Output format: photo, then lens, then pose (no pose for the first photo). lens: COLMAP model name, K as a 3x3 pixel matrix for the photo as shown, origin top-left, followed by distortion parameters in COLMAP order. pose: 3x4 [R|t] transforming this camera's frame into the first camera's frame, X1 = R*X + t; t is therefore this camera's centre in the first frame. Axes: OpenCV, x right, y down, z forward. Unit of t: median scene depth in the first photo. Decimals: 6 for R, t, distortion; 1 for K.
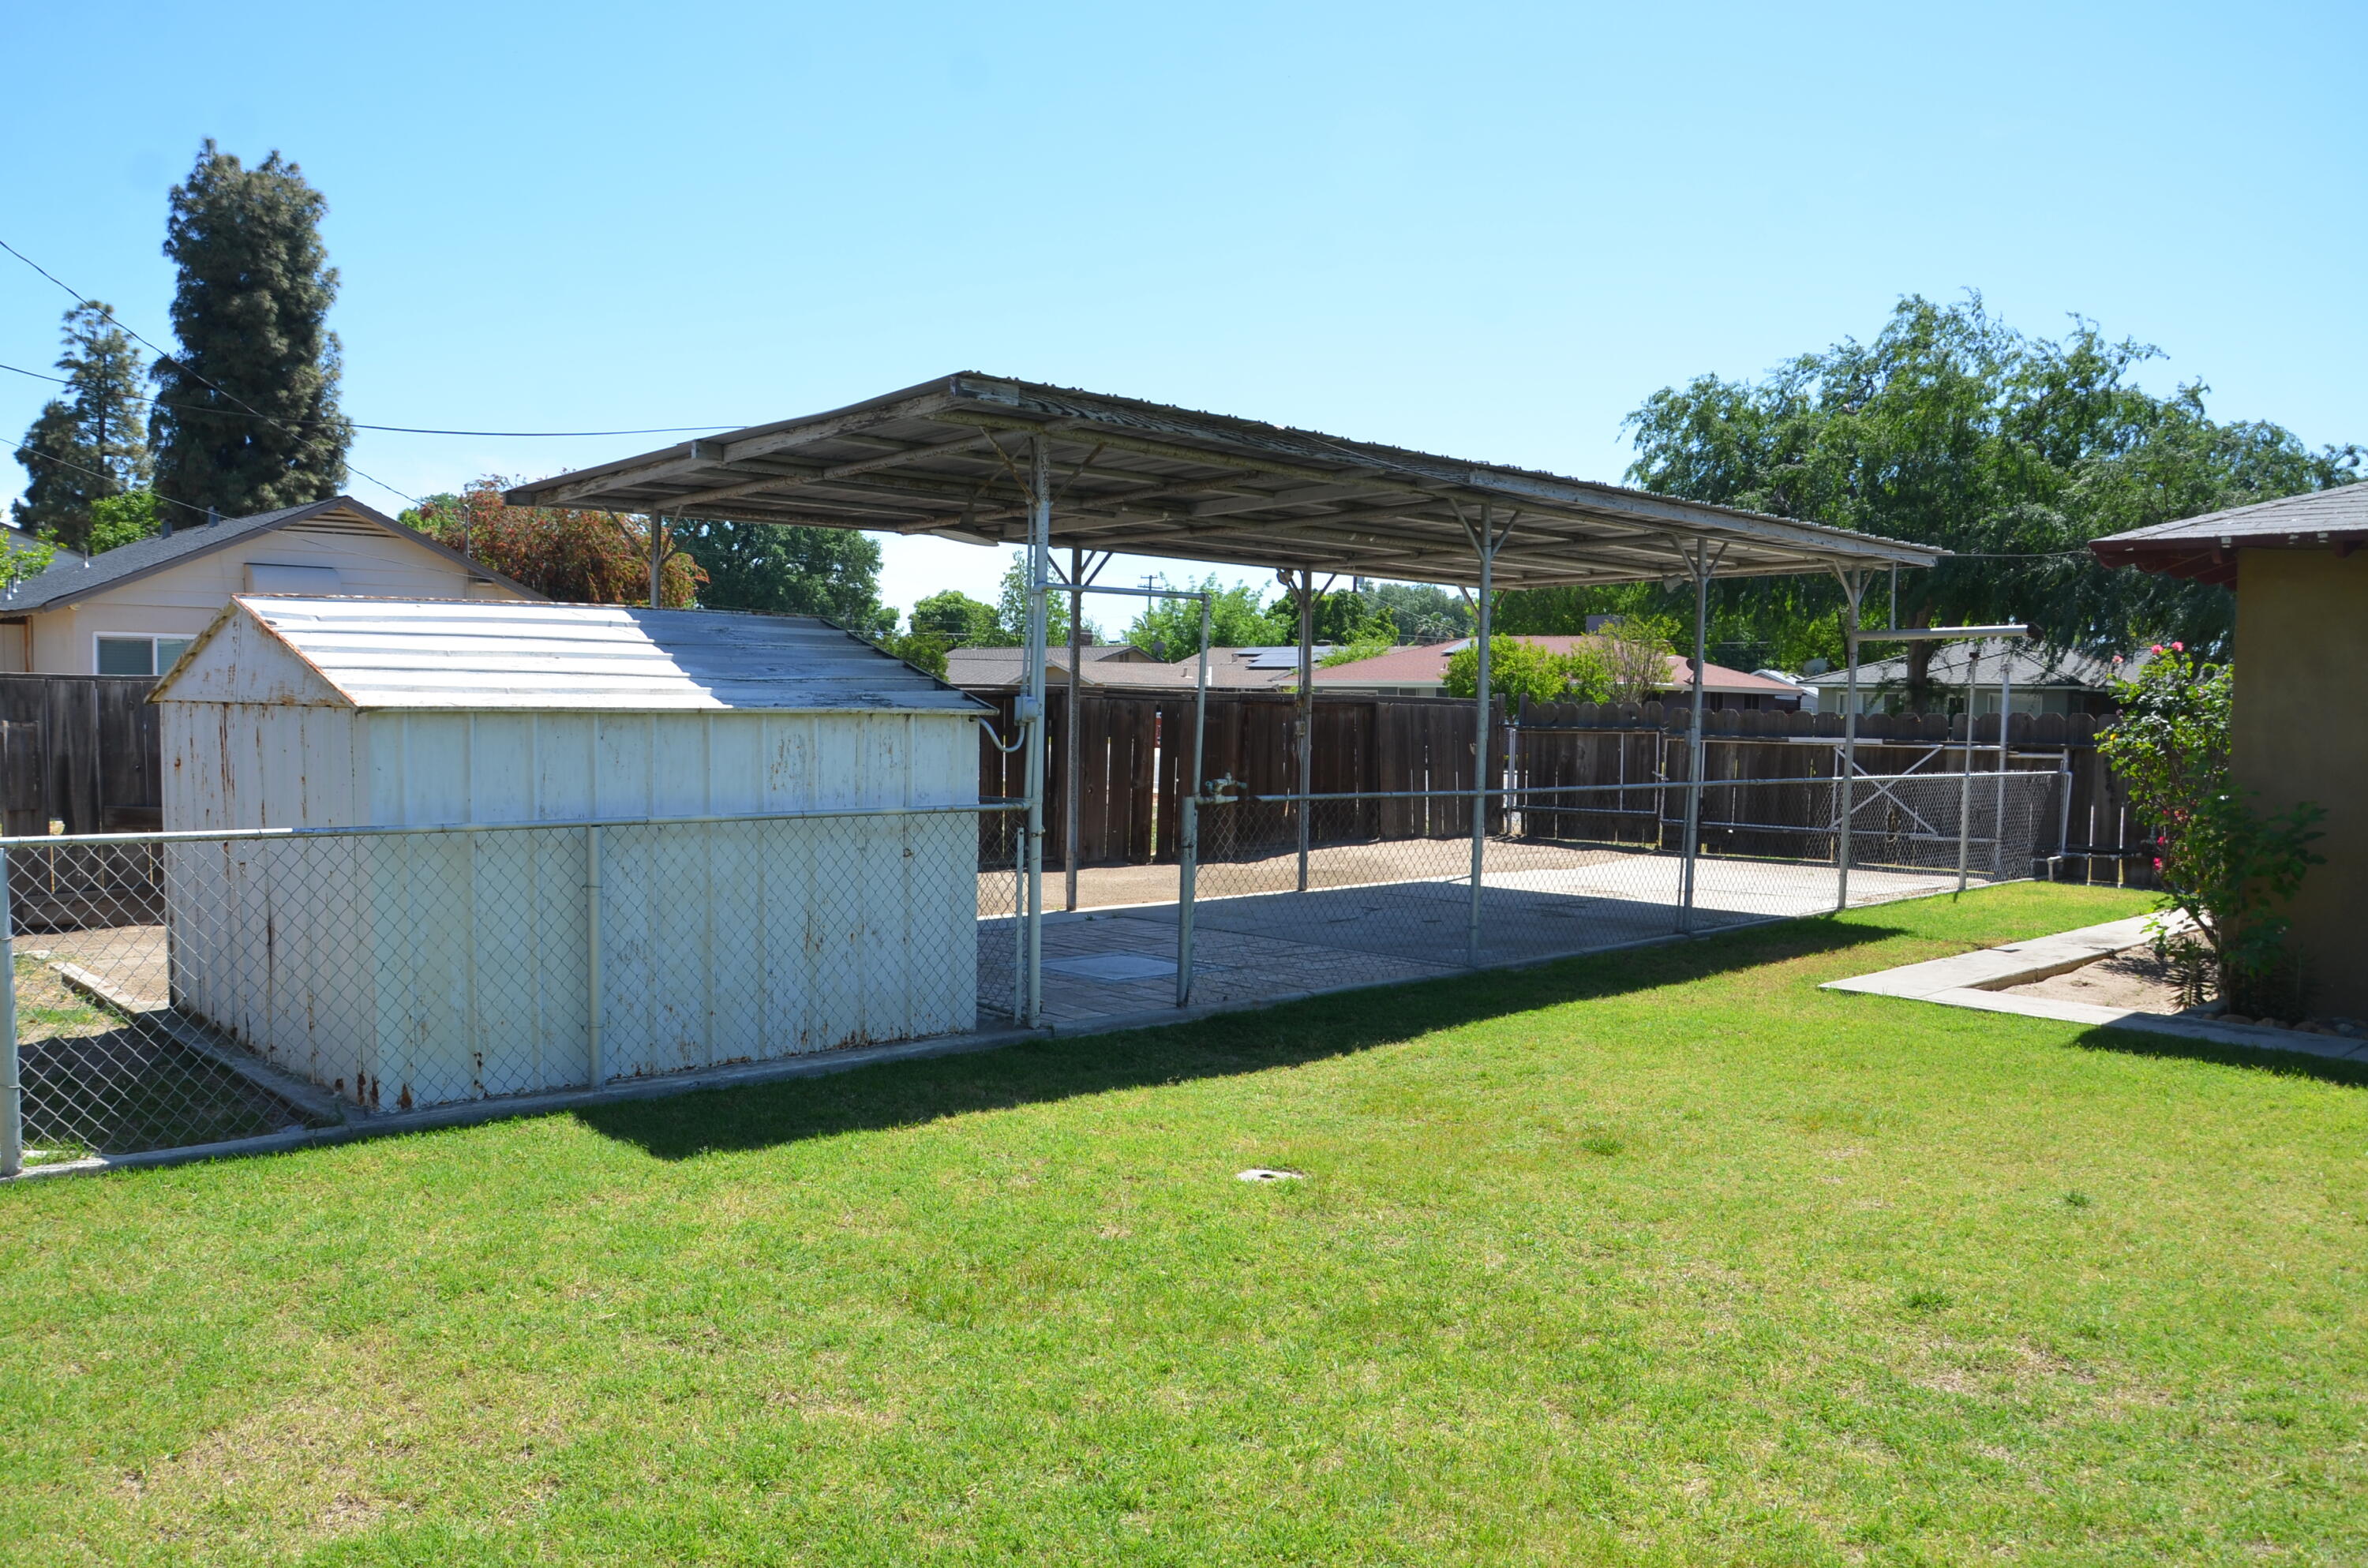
lens RADIAL K [[1844.8, 0, 1174.8], [0, 1844.8, 829.6], [0, 0, 1]] dist [-0.160677, 0.124960]
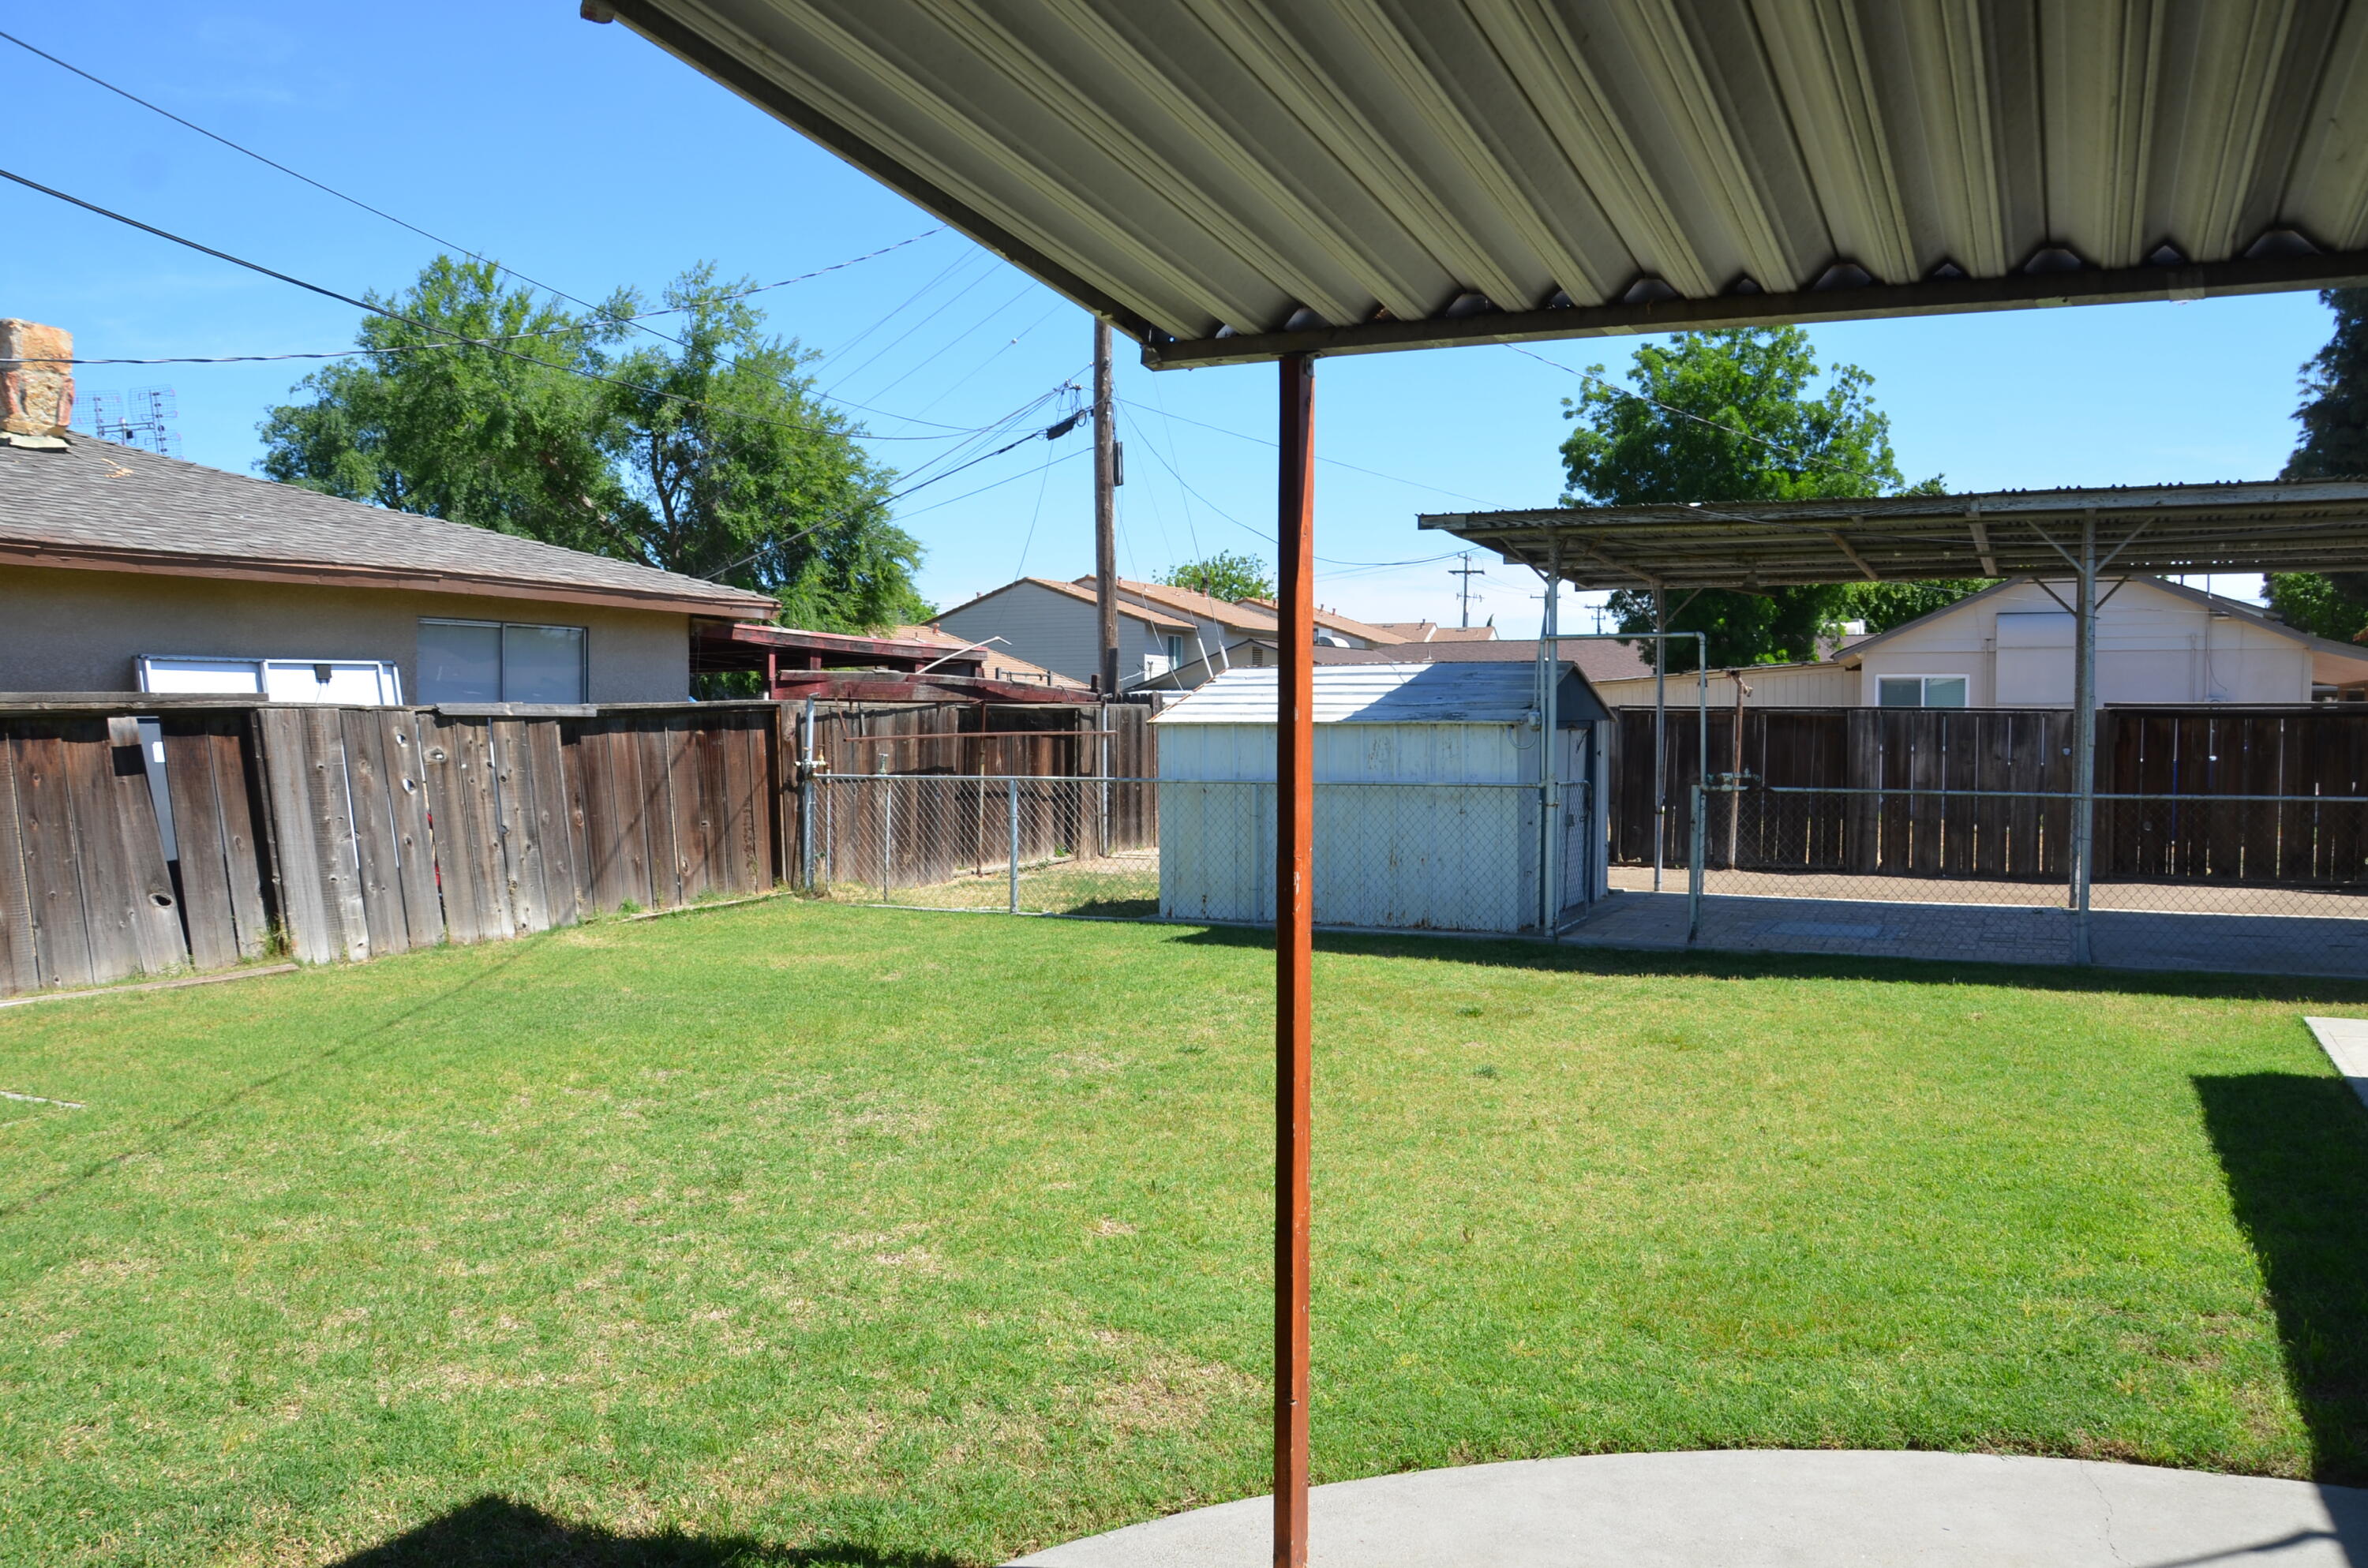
lens RADIAL K [[1844.8, 0, 1174.8], [0, 1844.8, 829.6], [0, 0, 1]] dist [-0.160677, 0.124960]
pose [[0.325795, 0.038829, -0.944643, 1.279254], [-0.058106, 0.998090, 0.020986, 0.009765], [0.943653, 0.048053, 0.327429, 0.234230]]
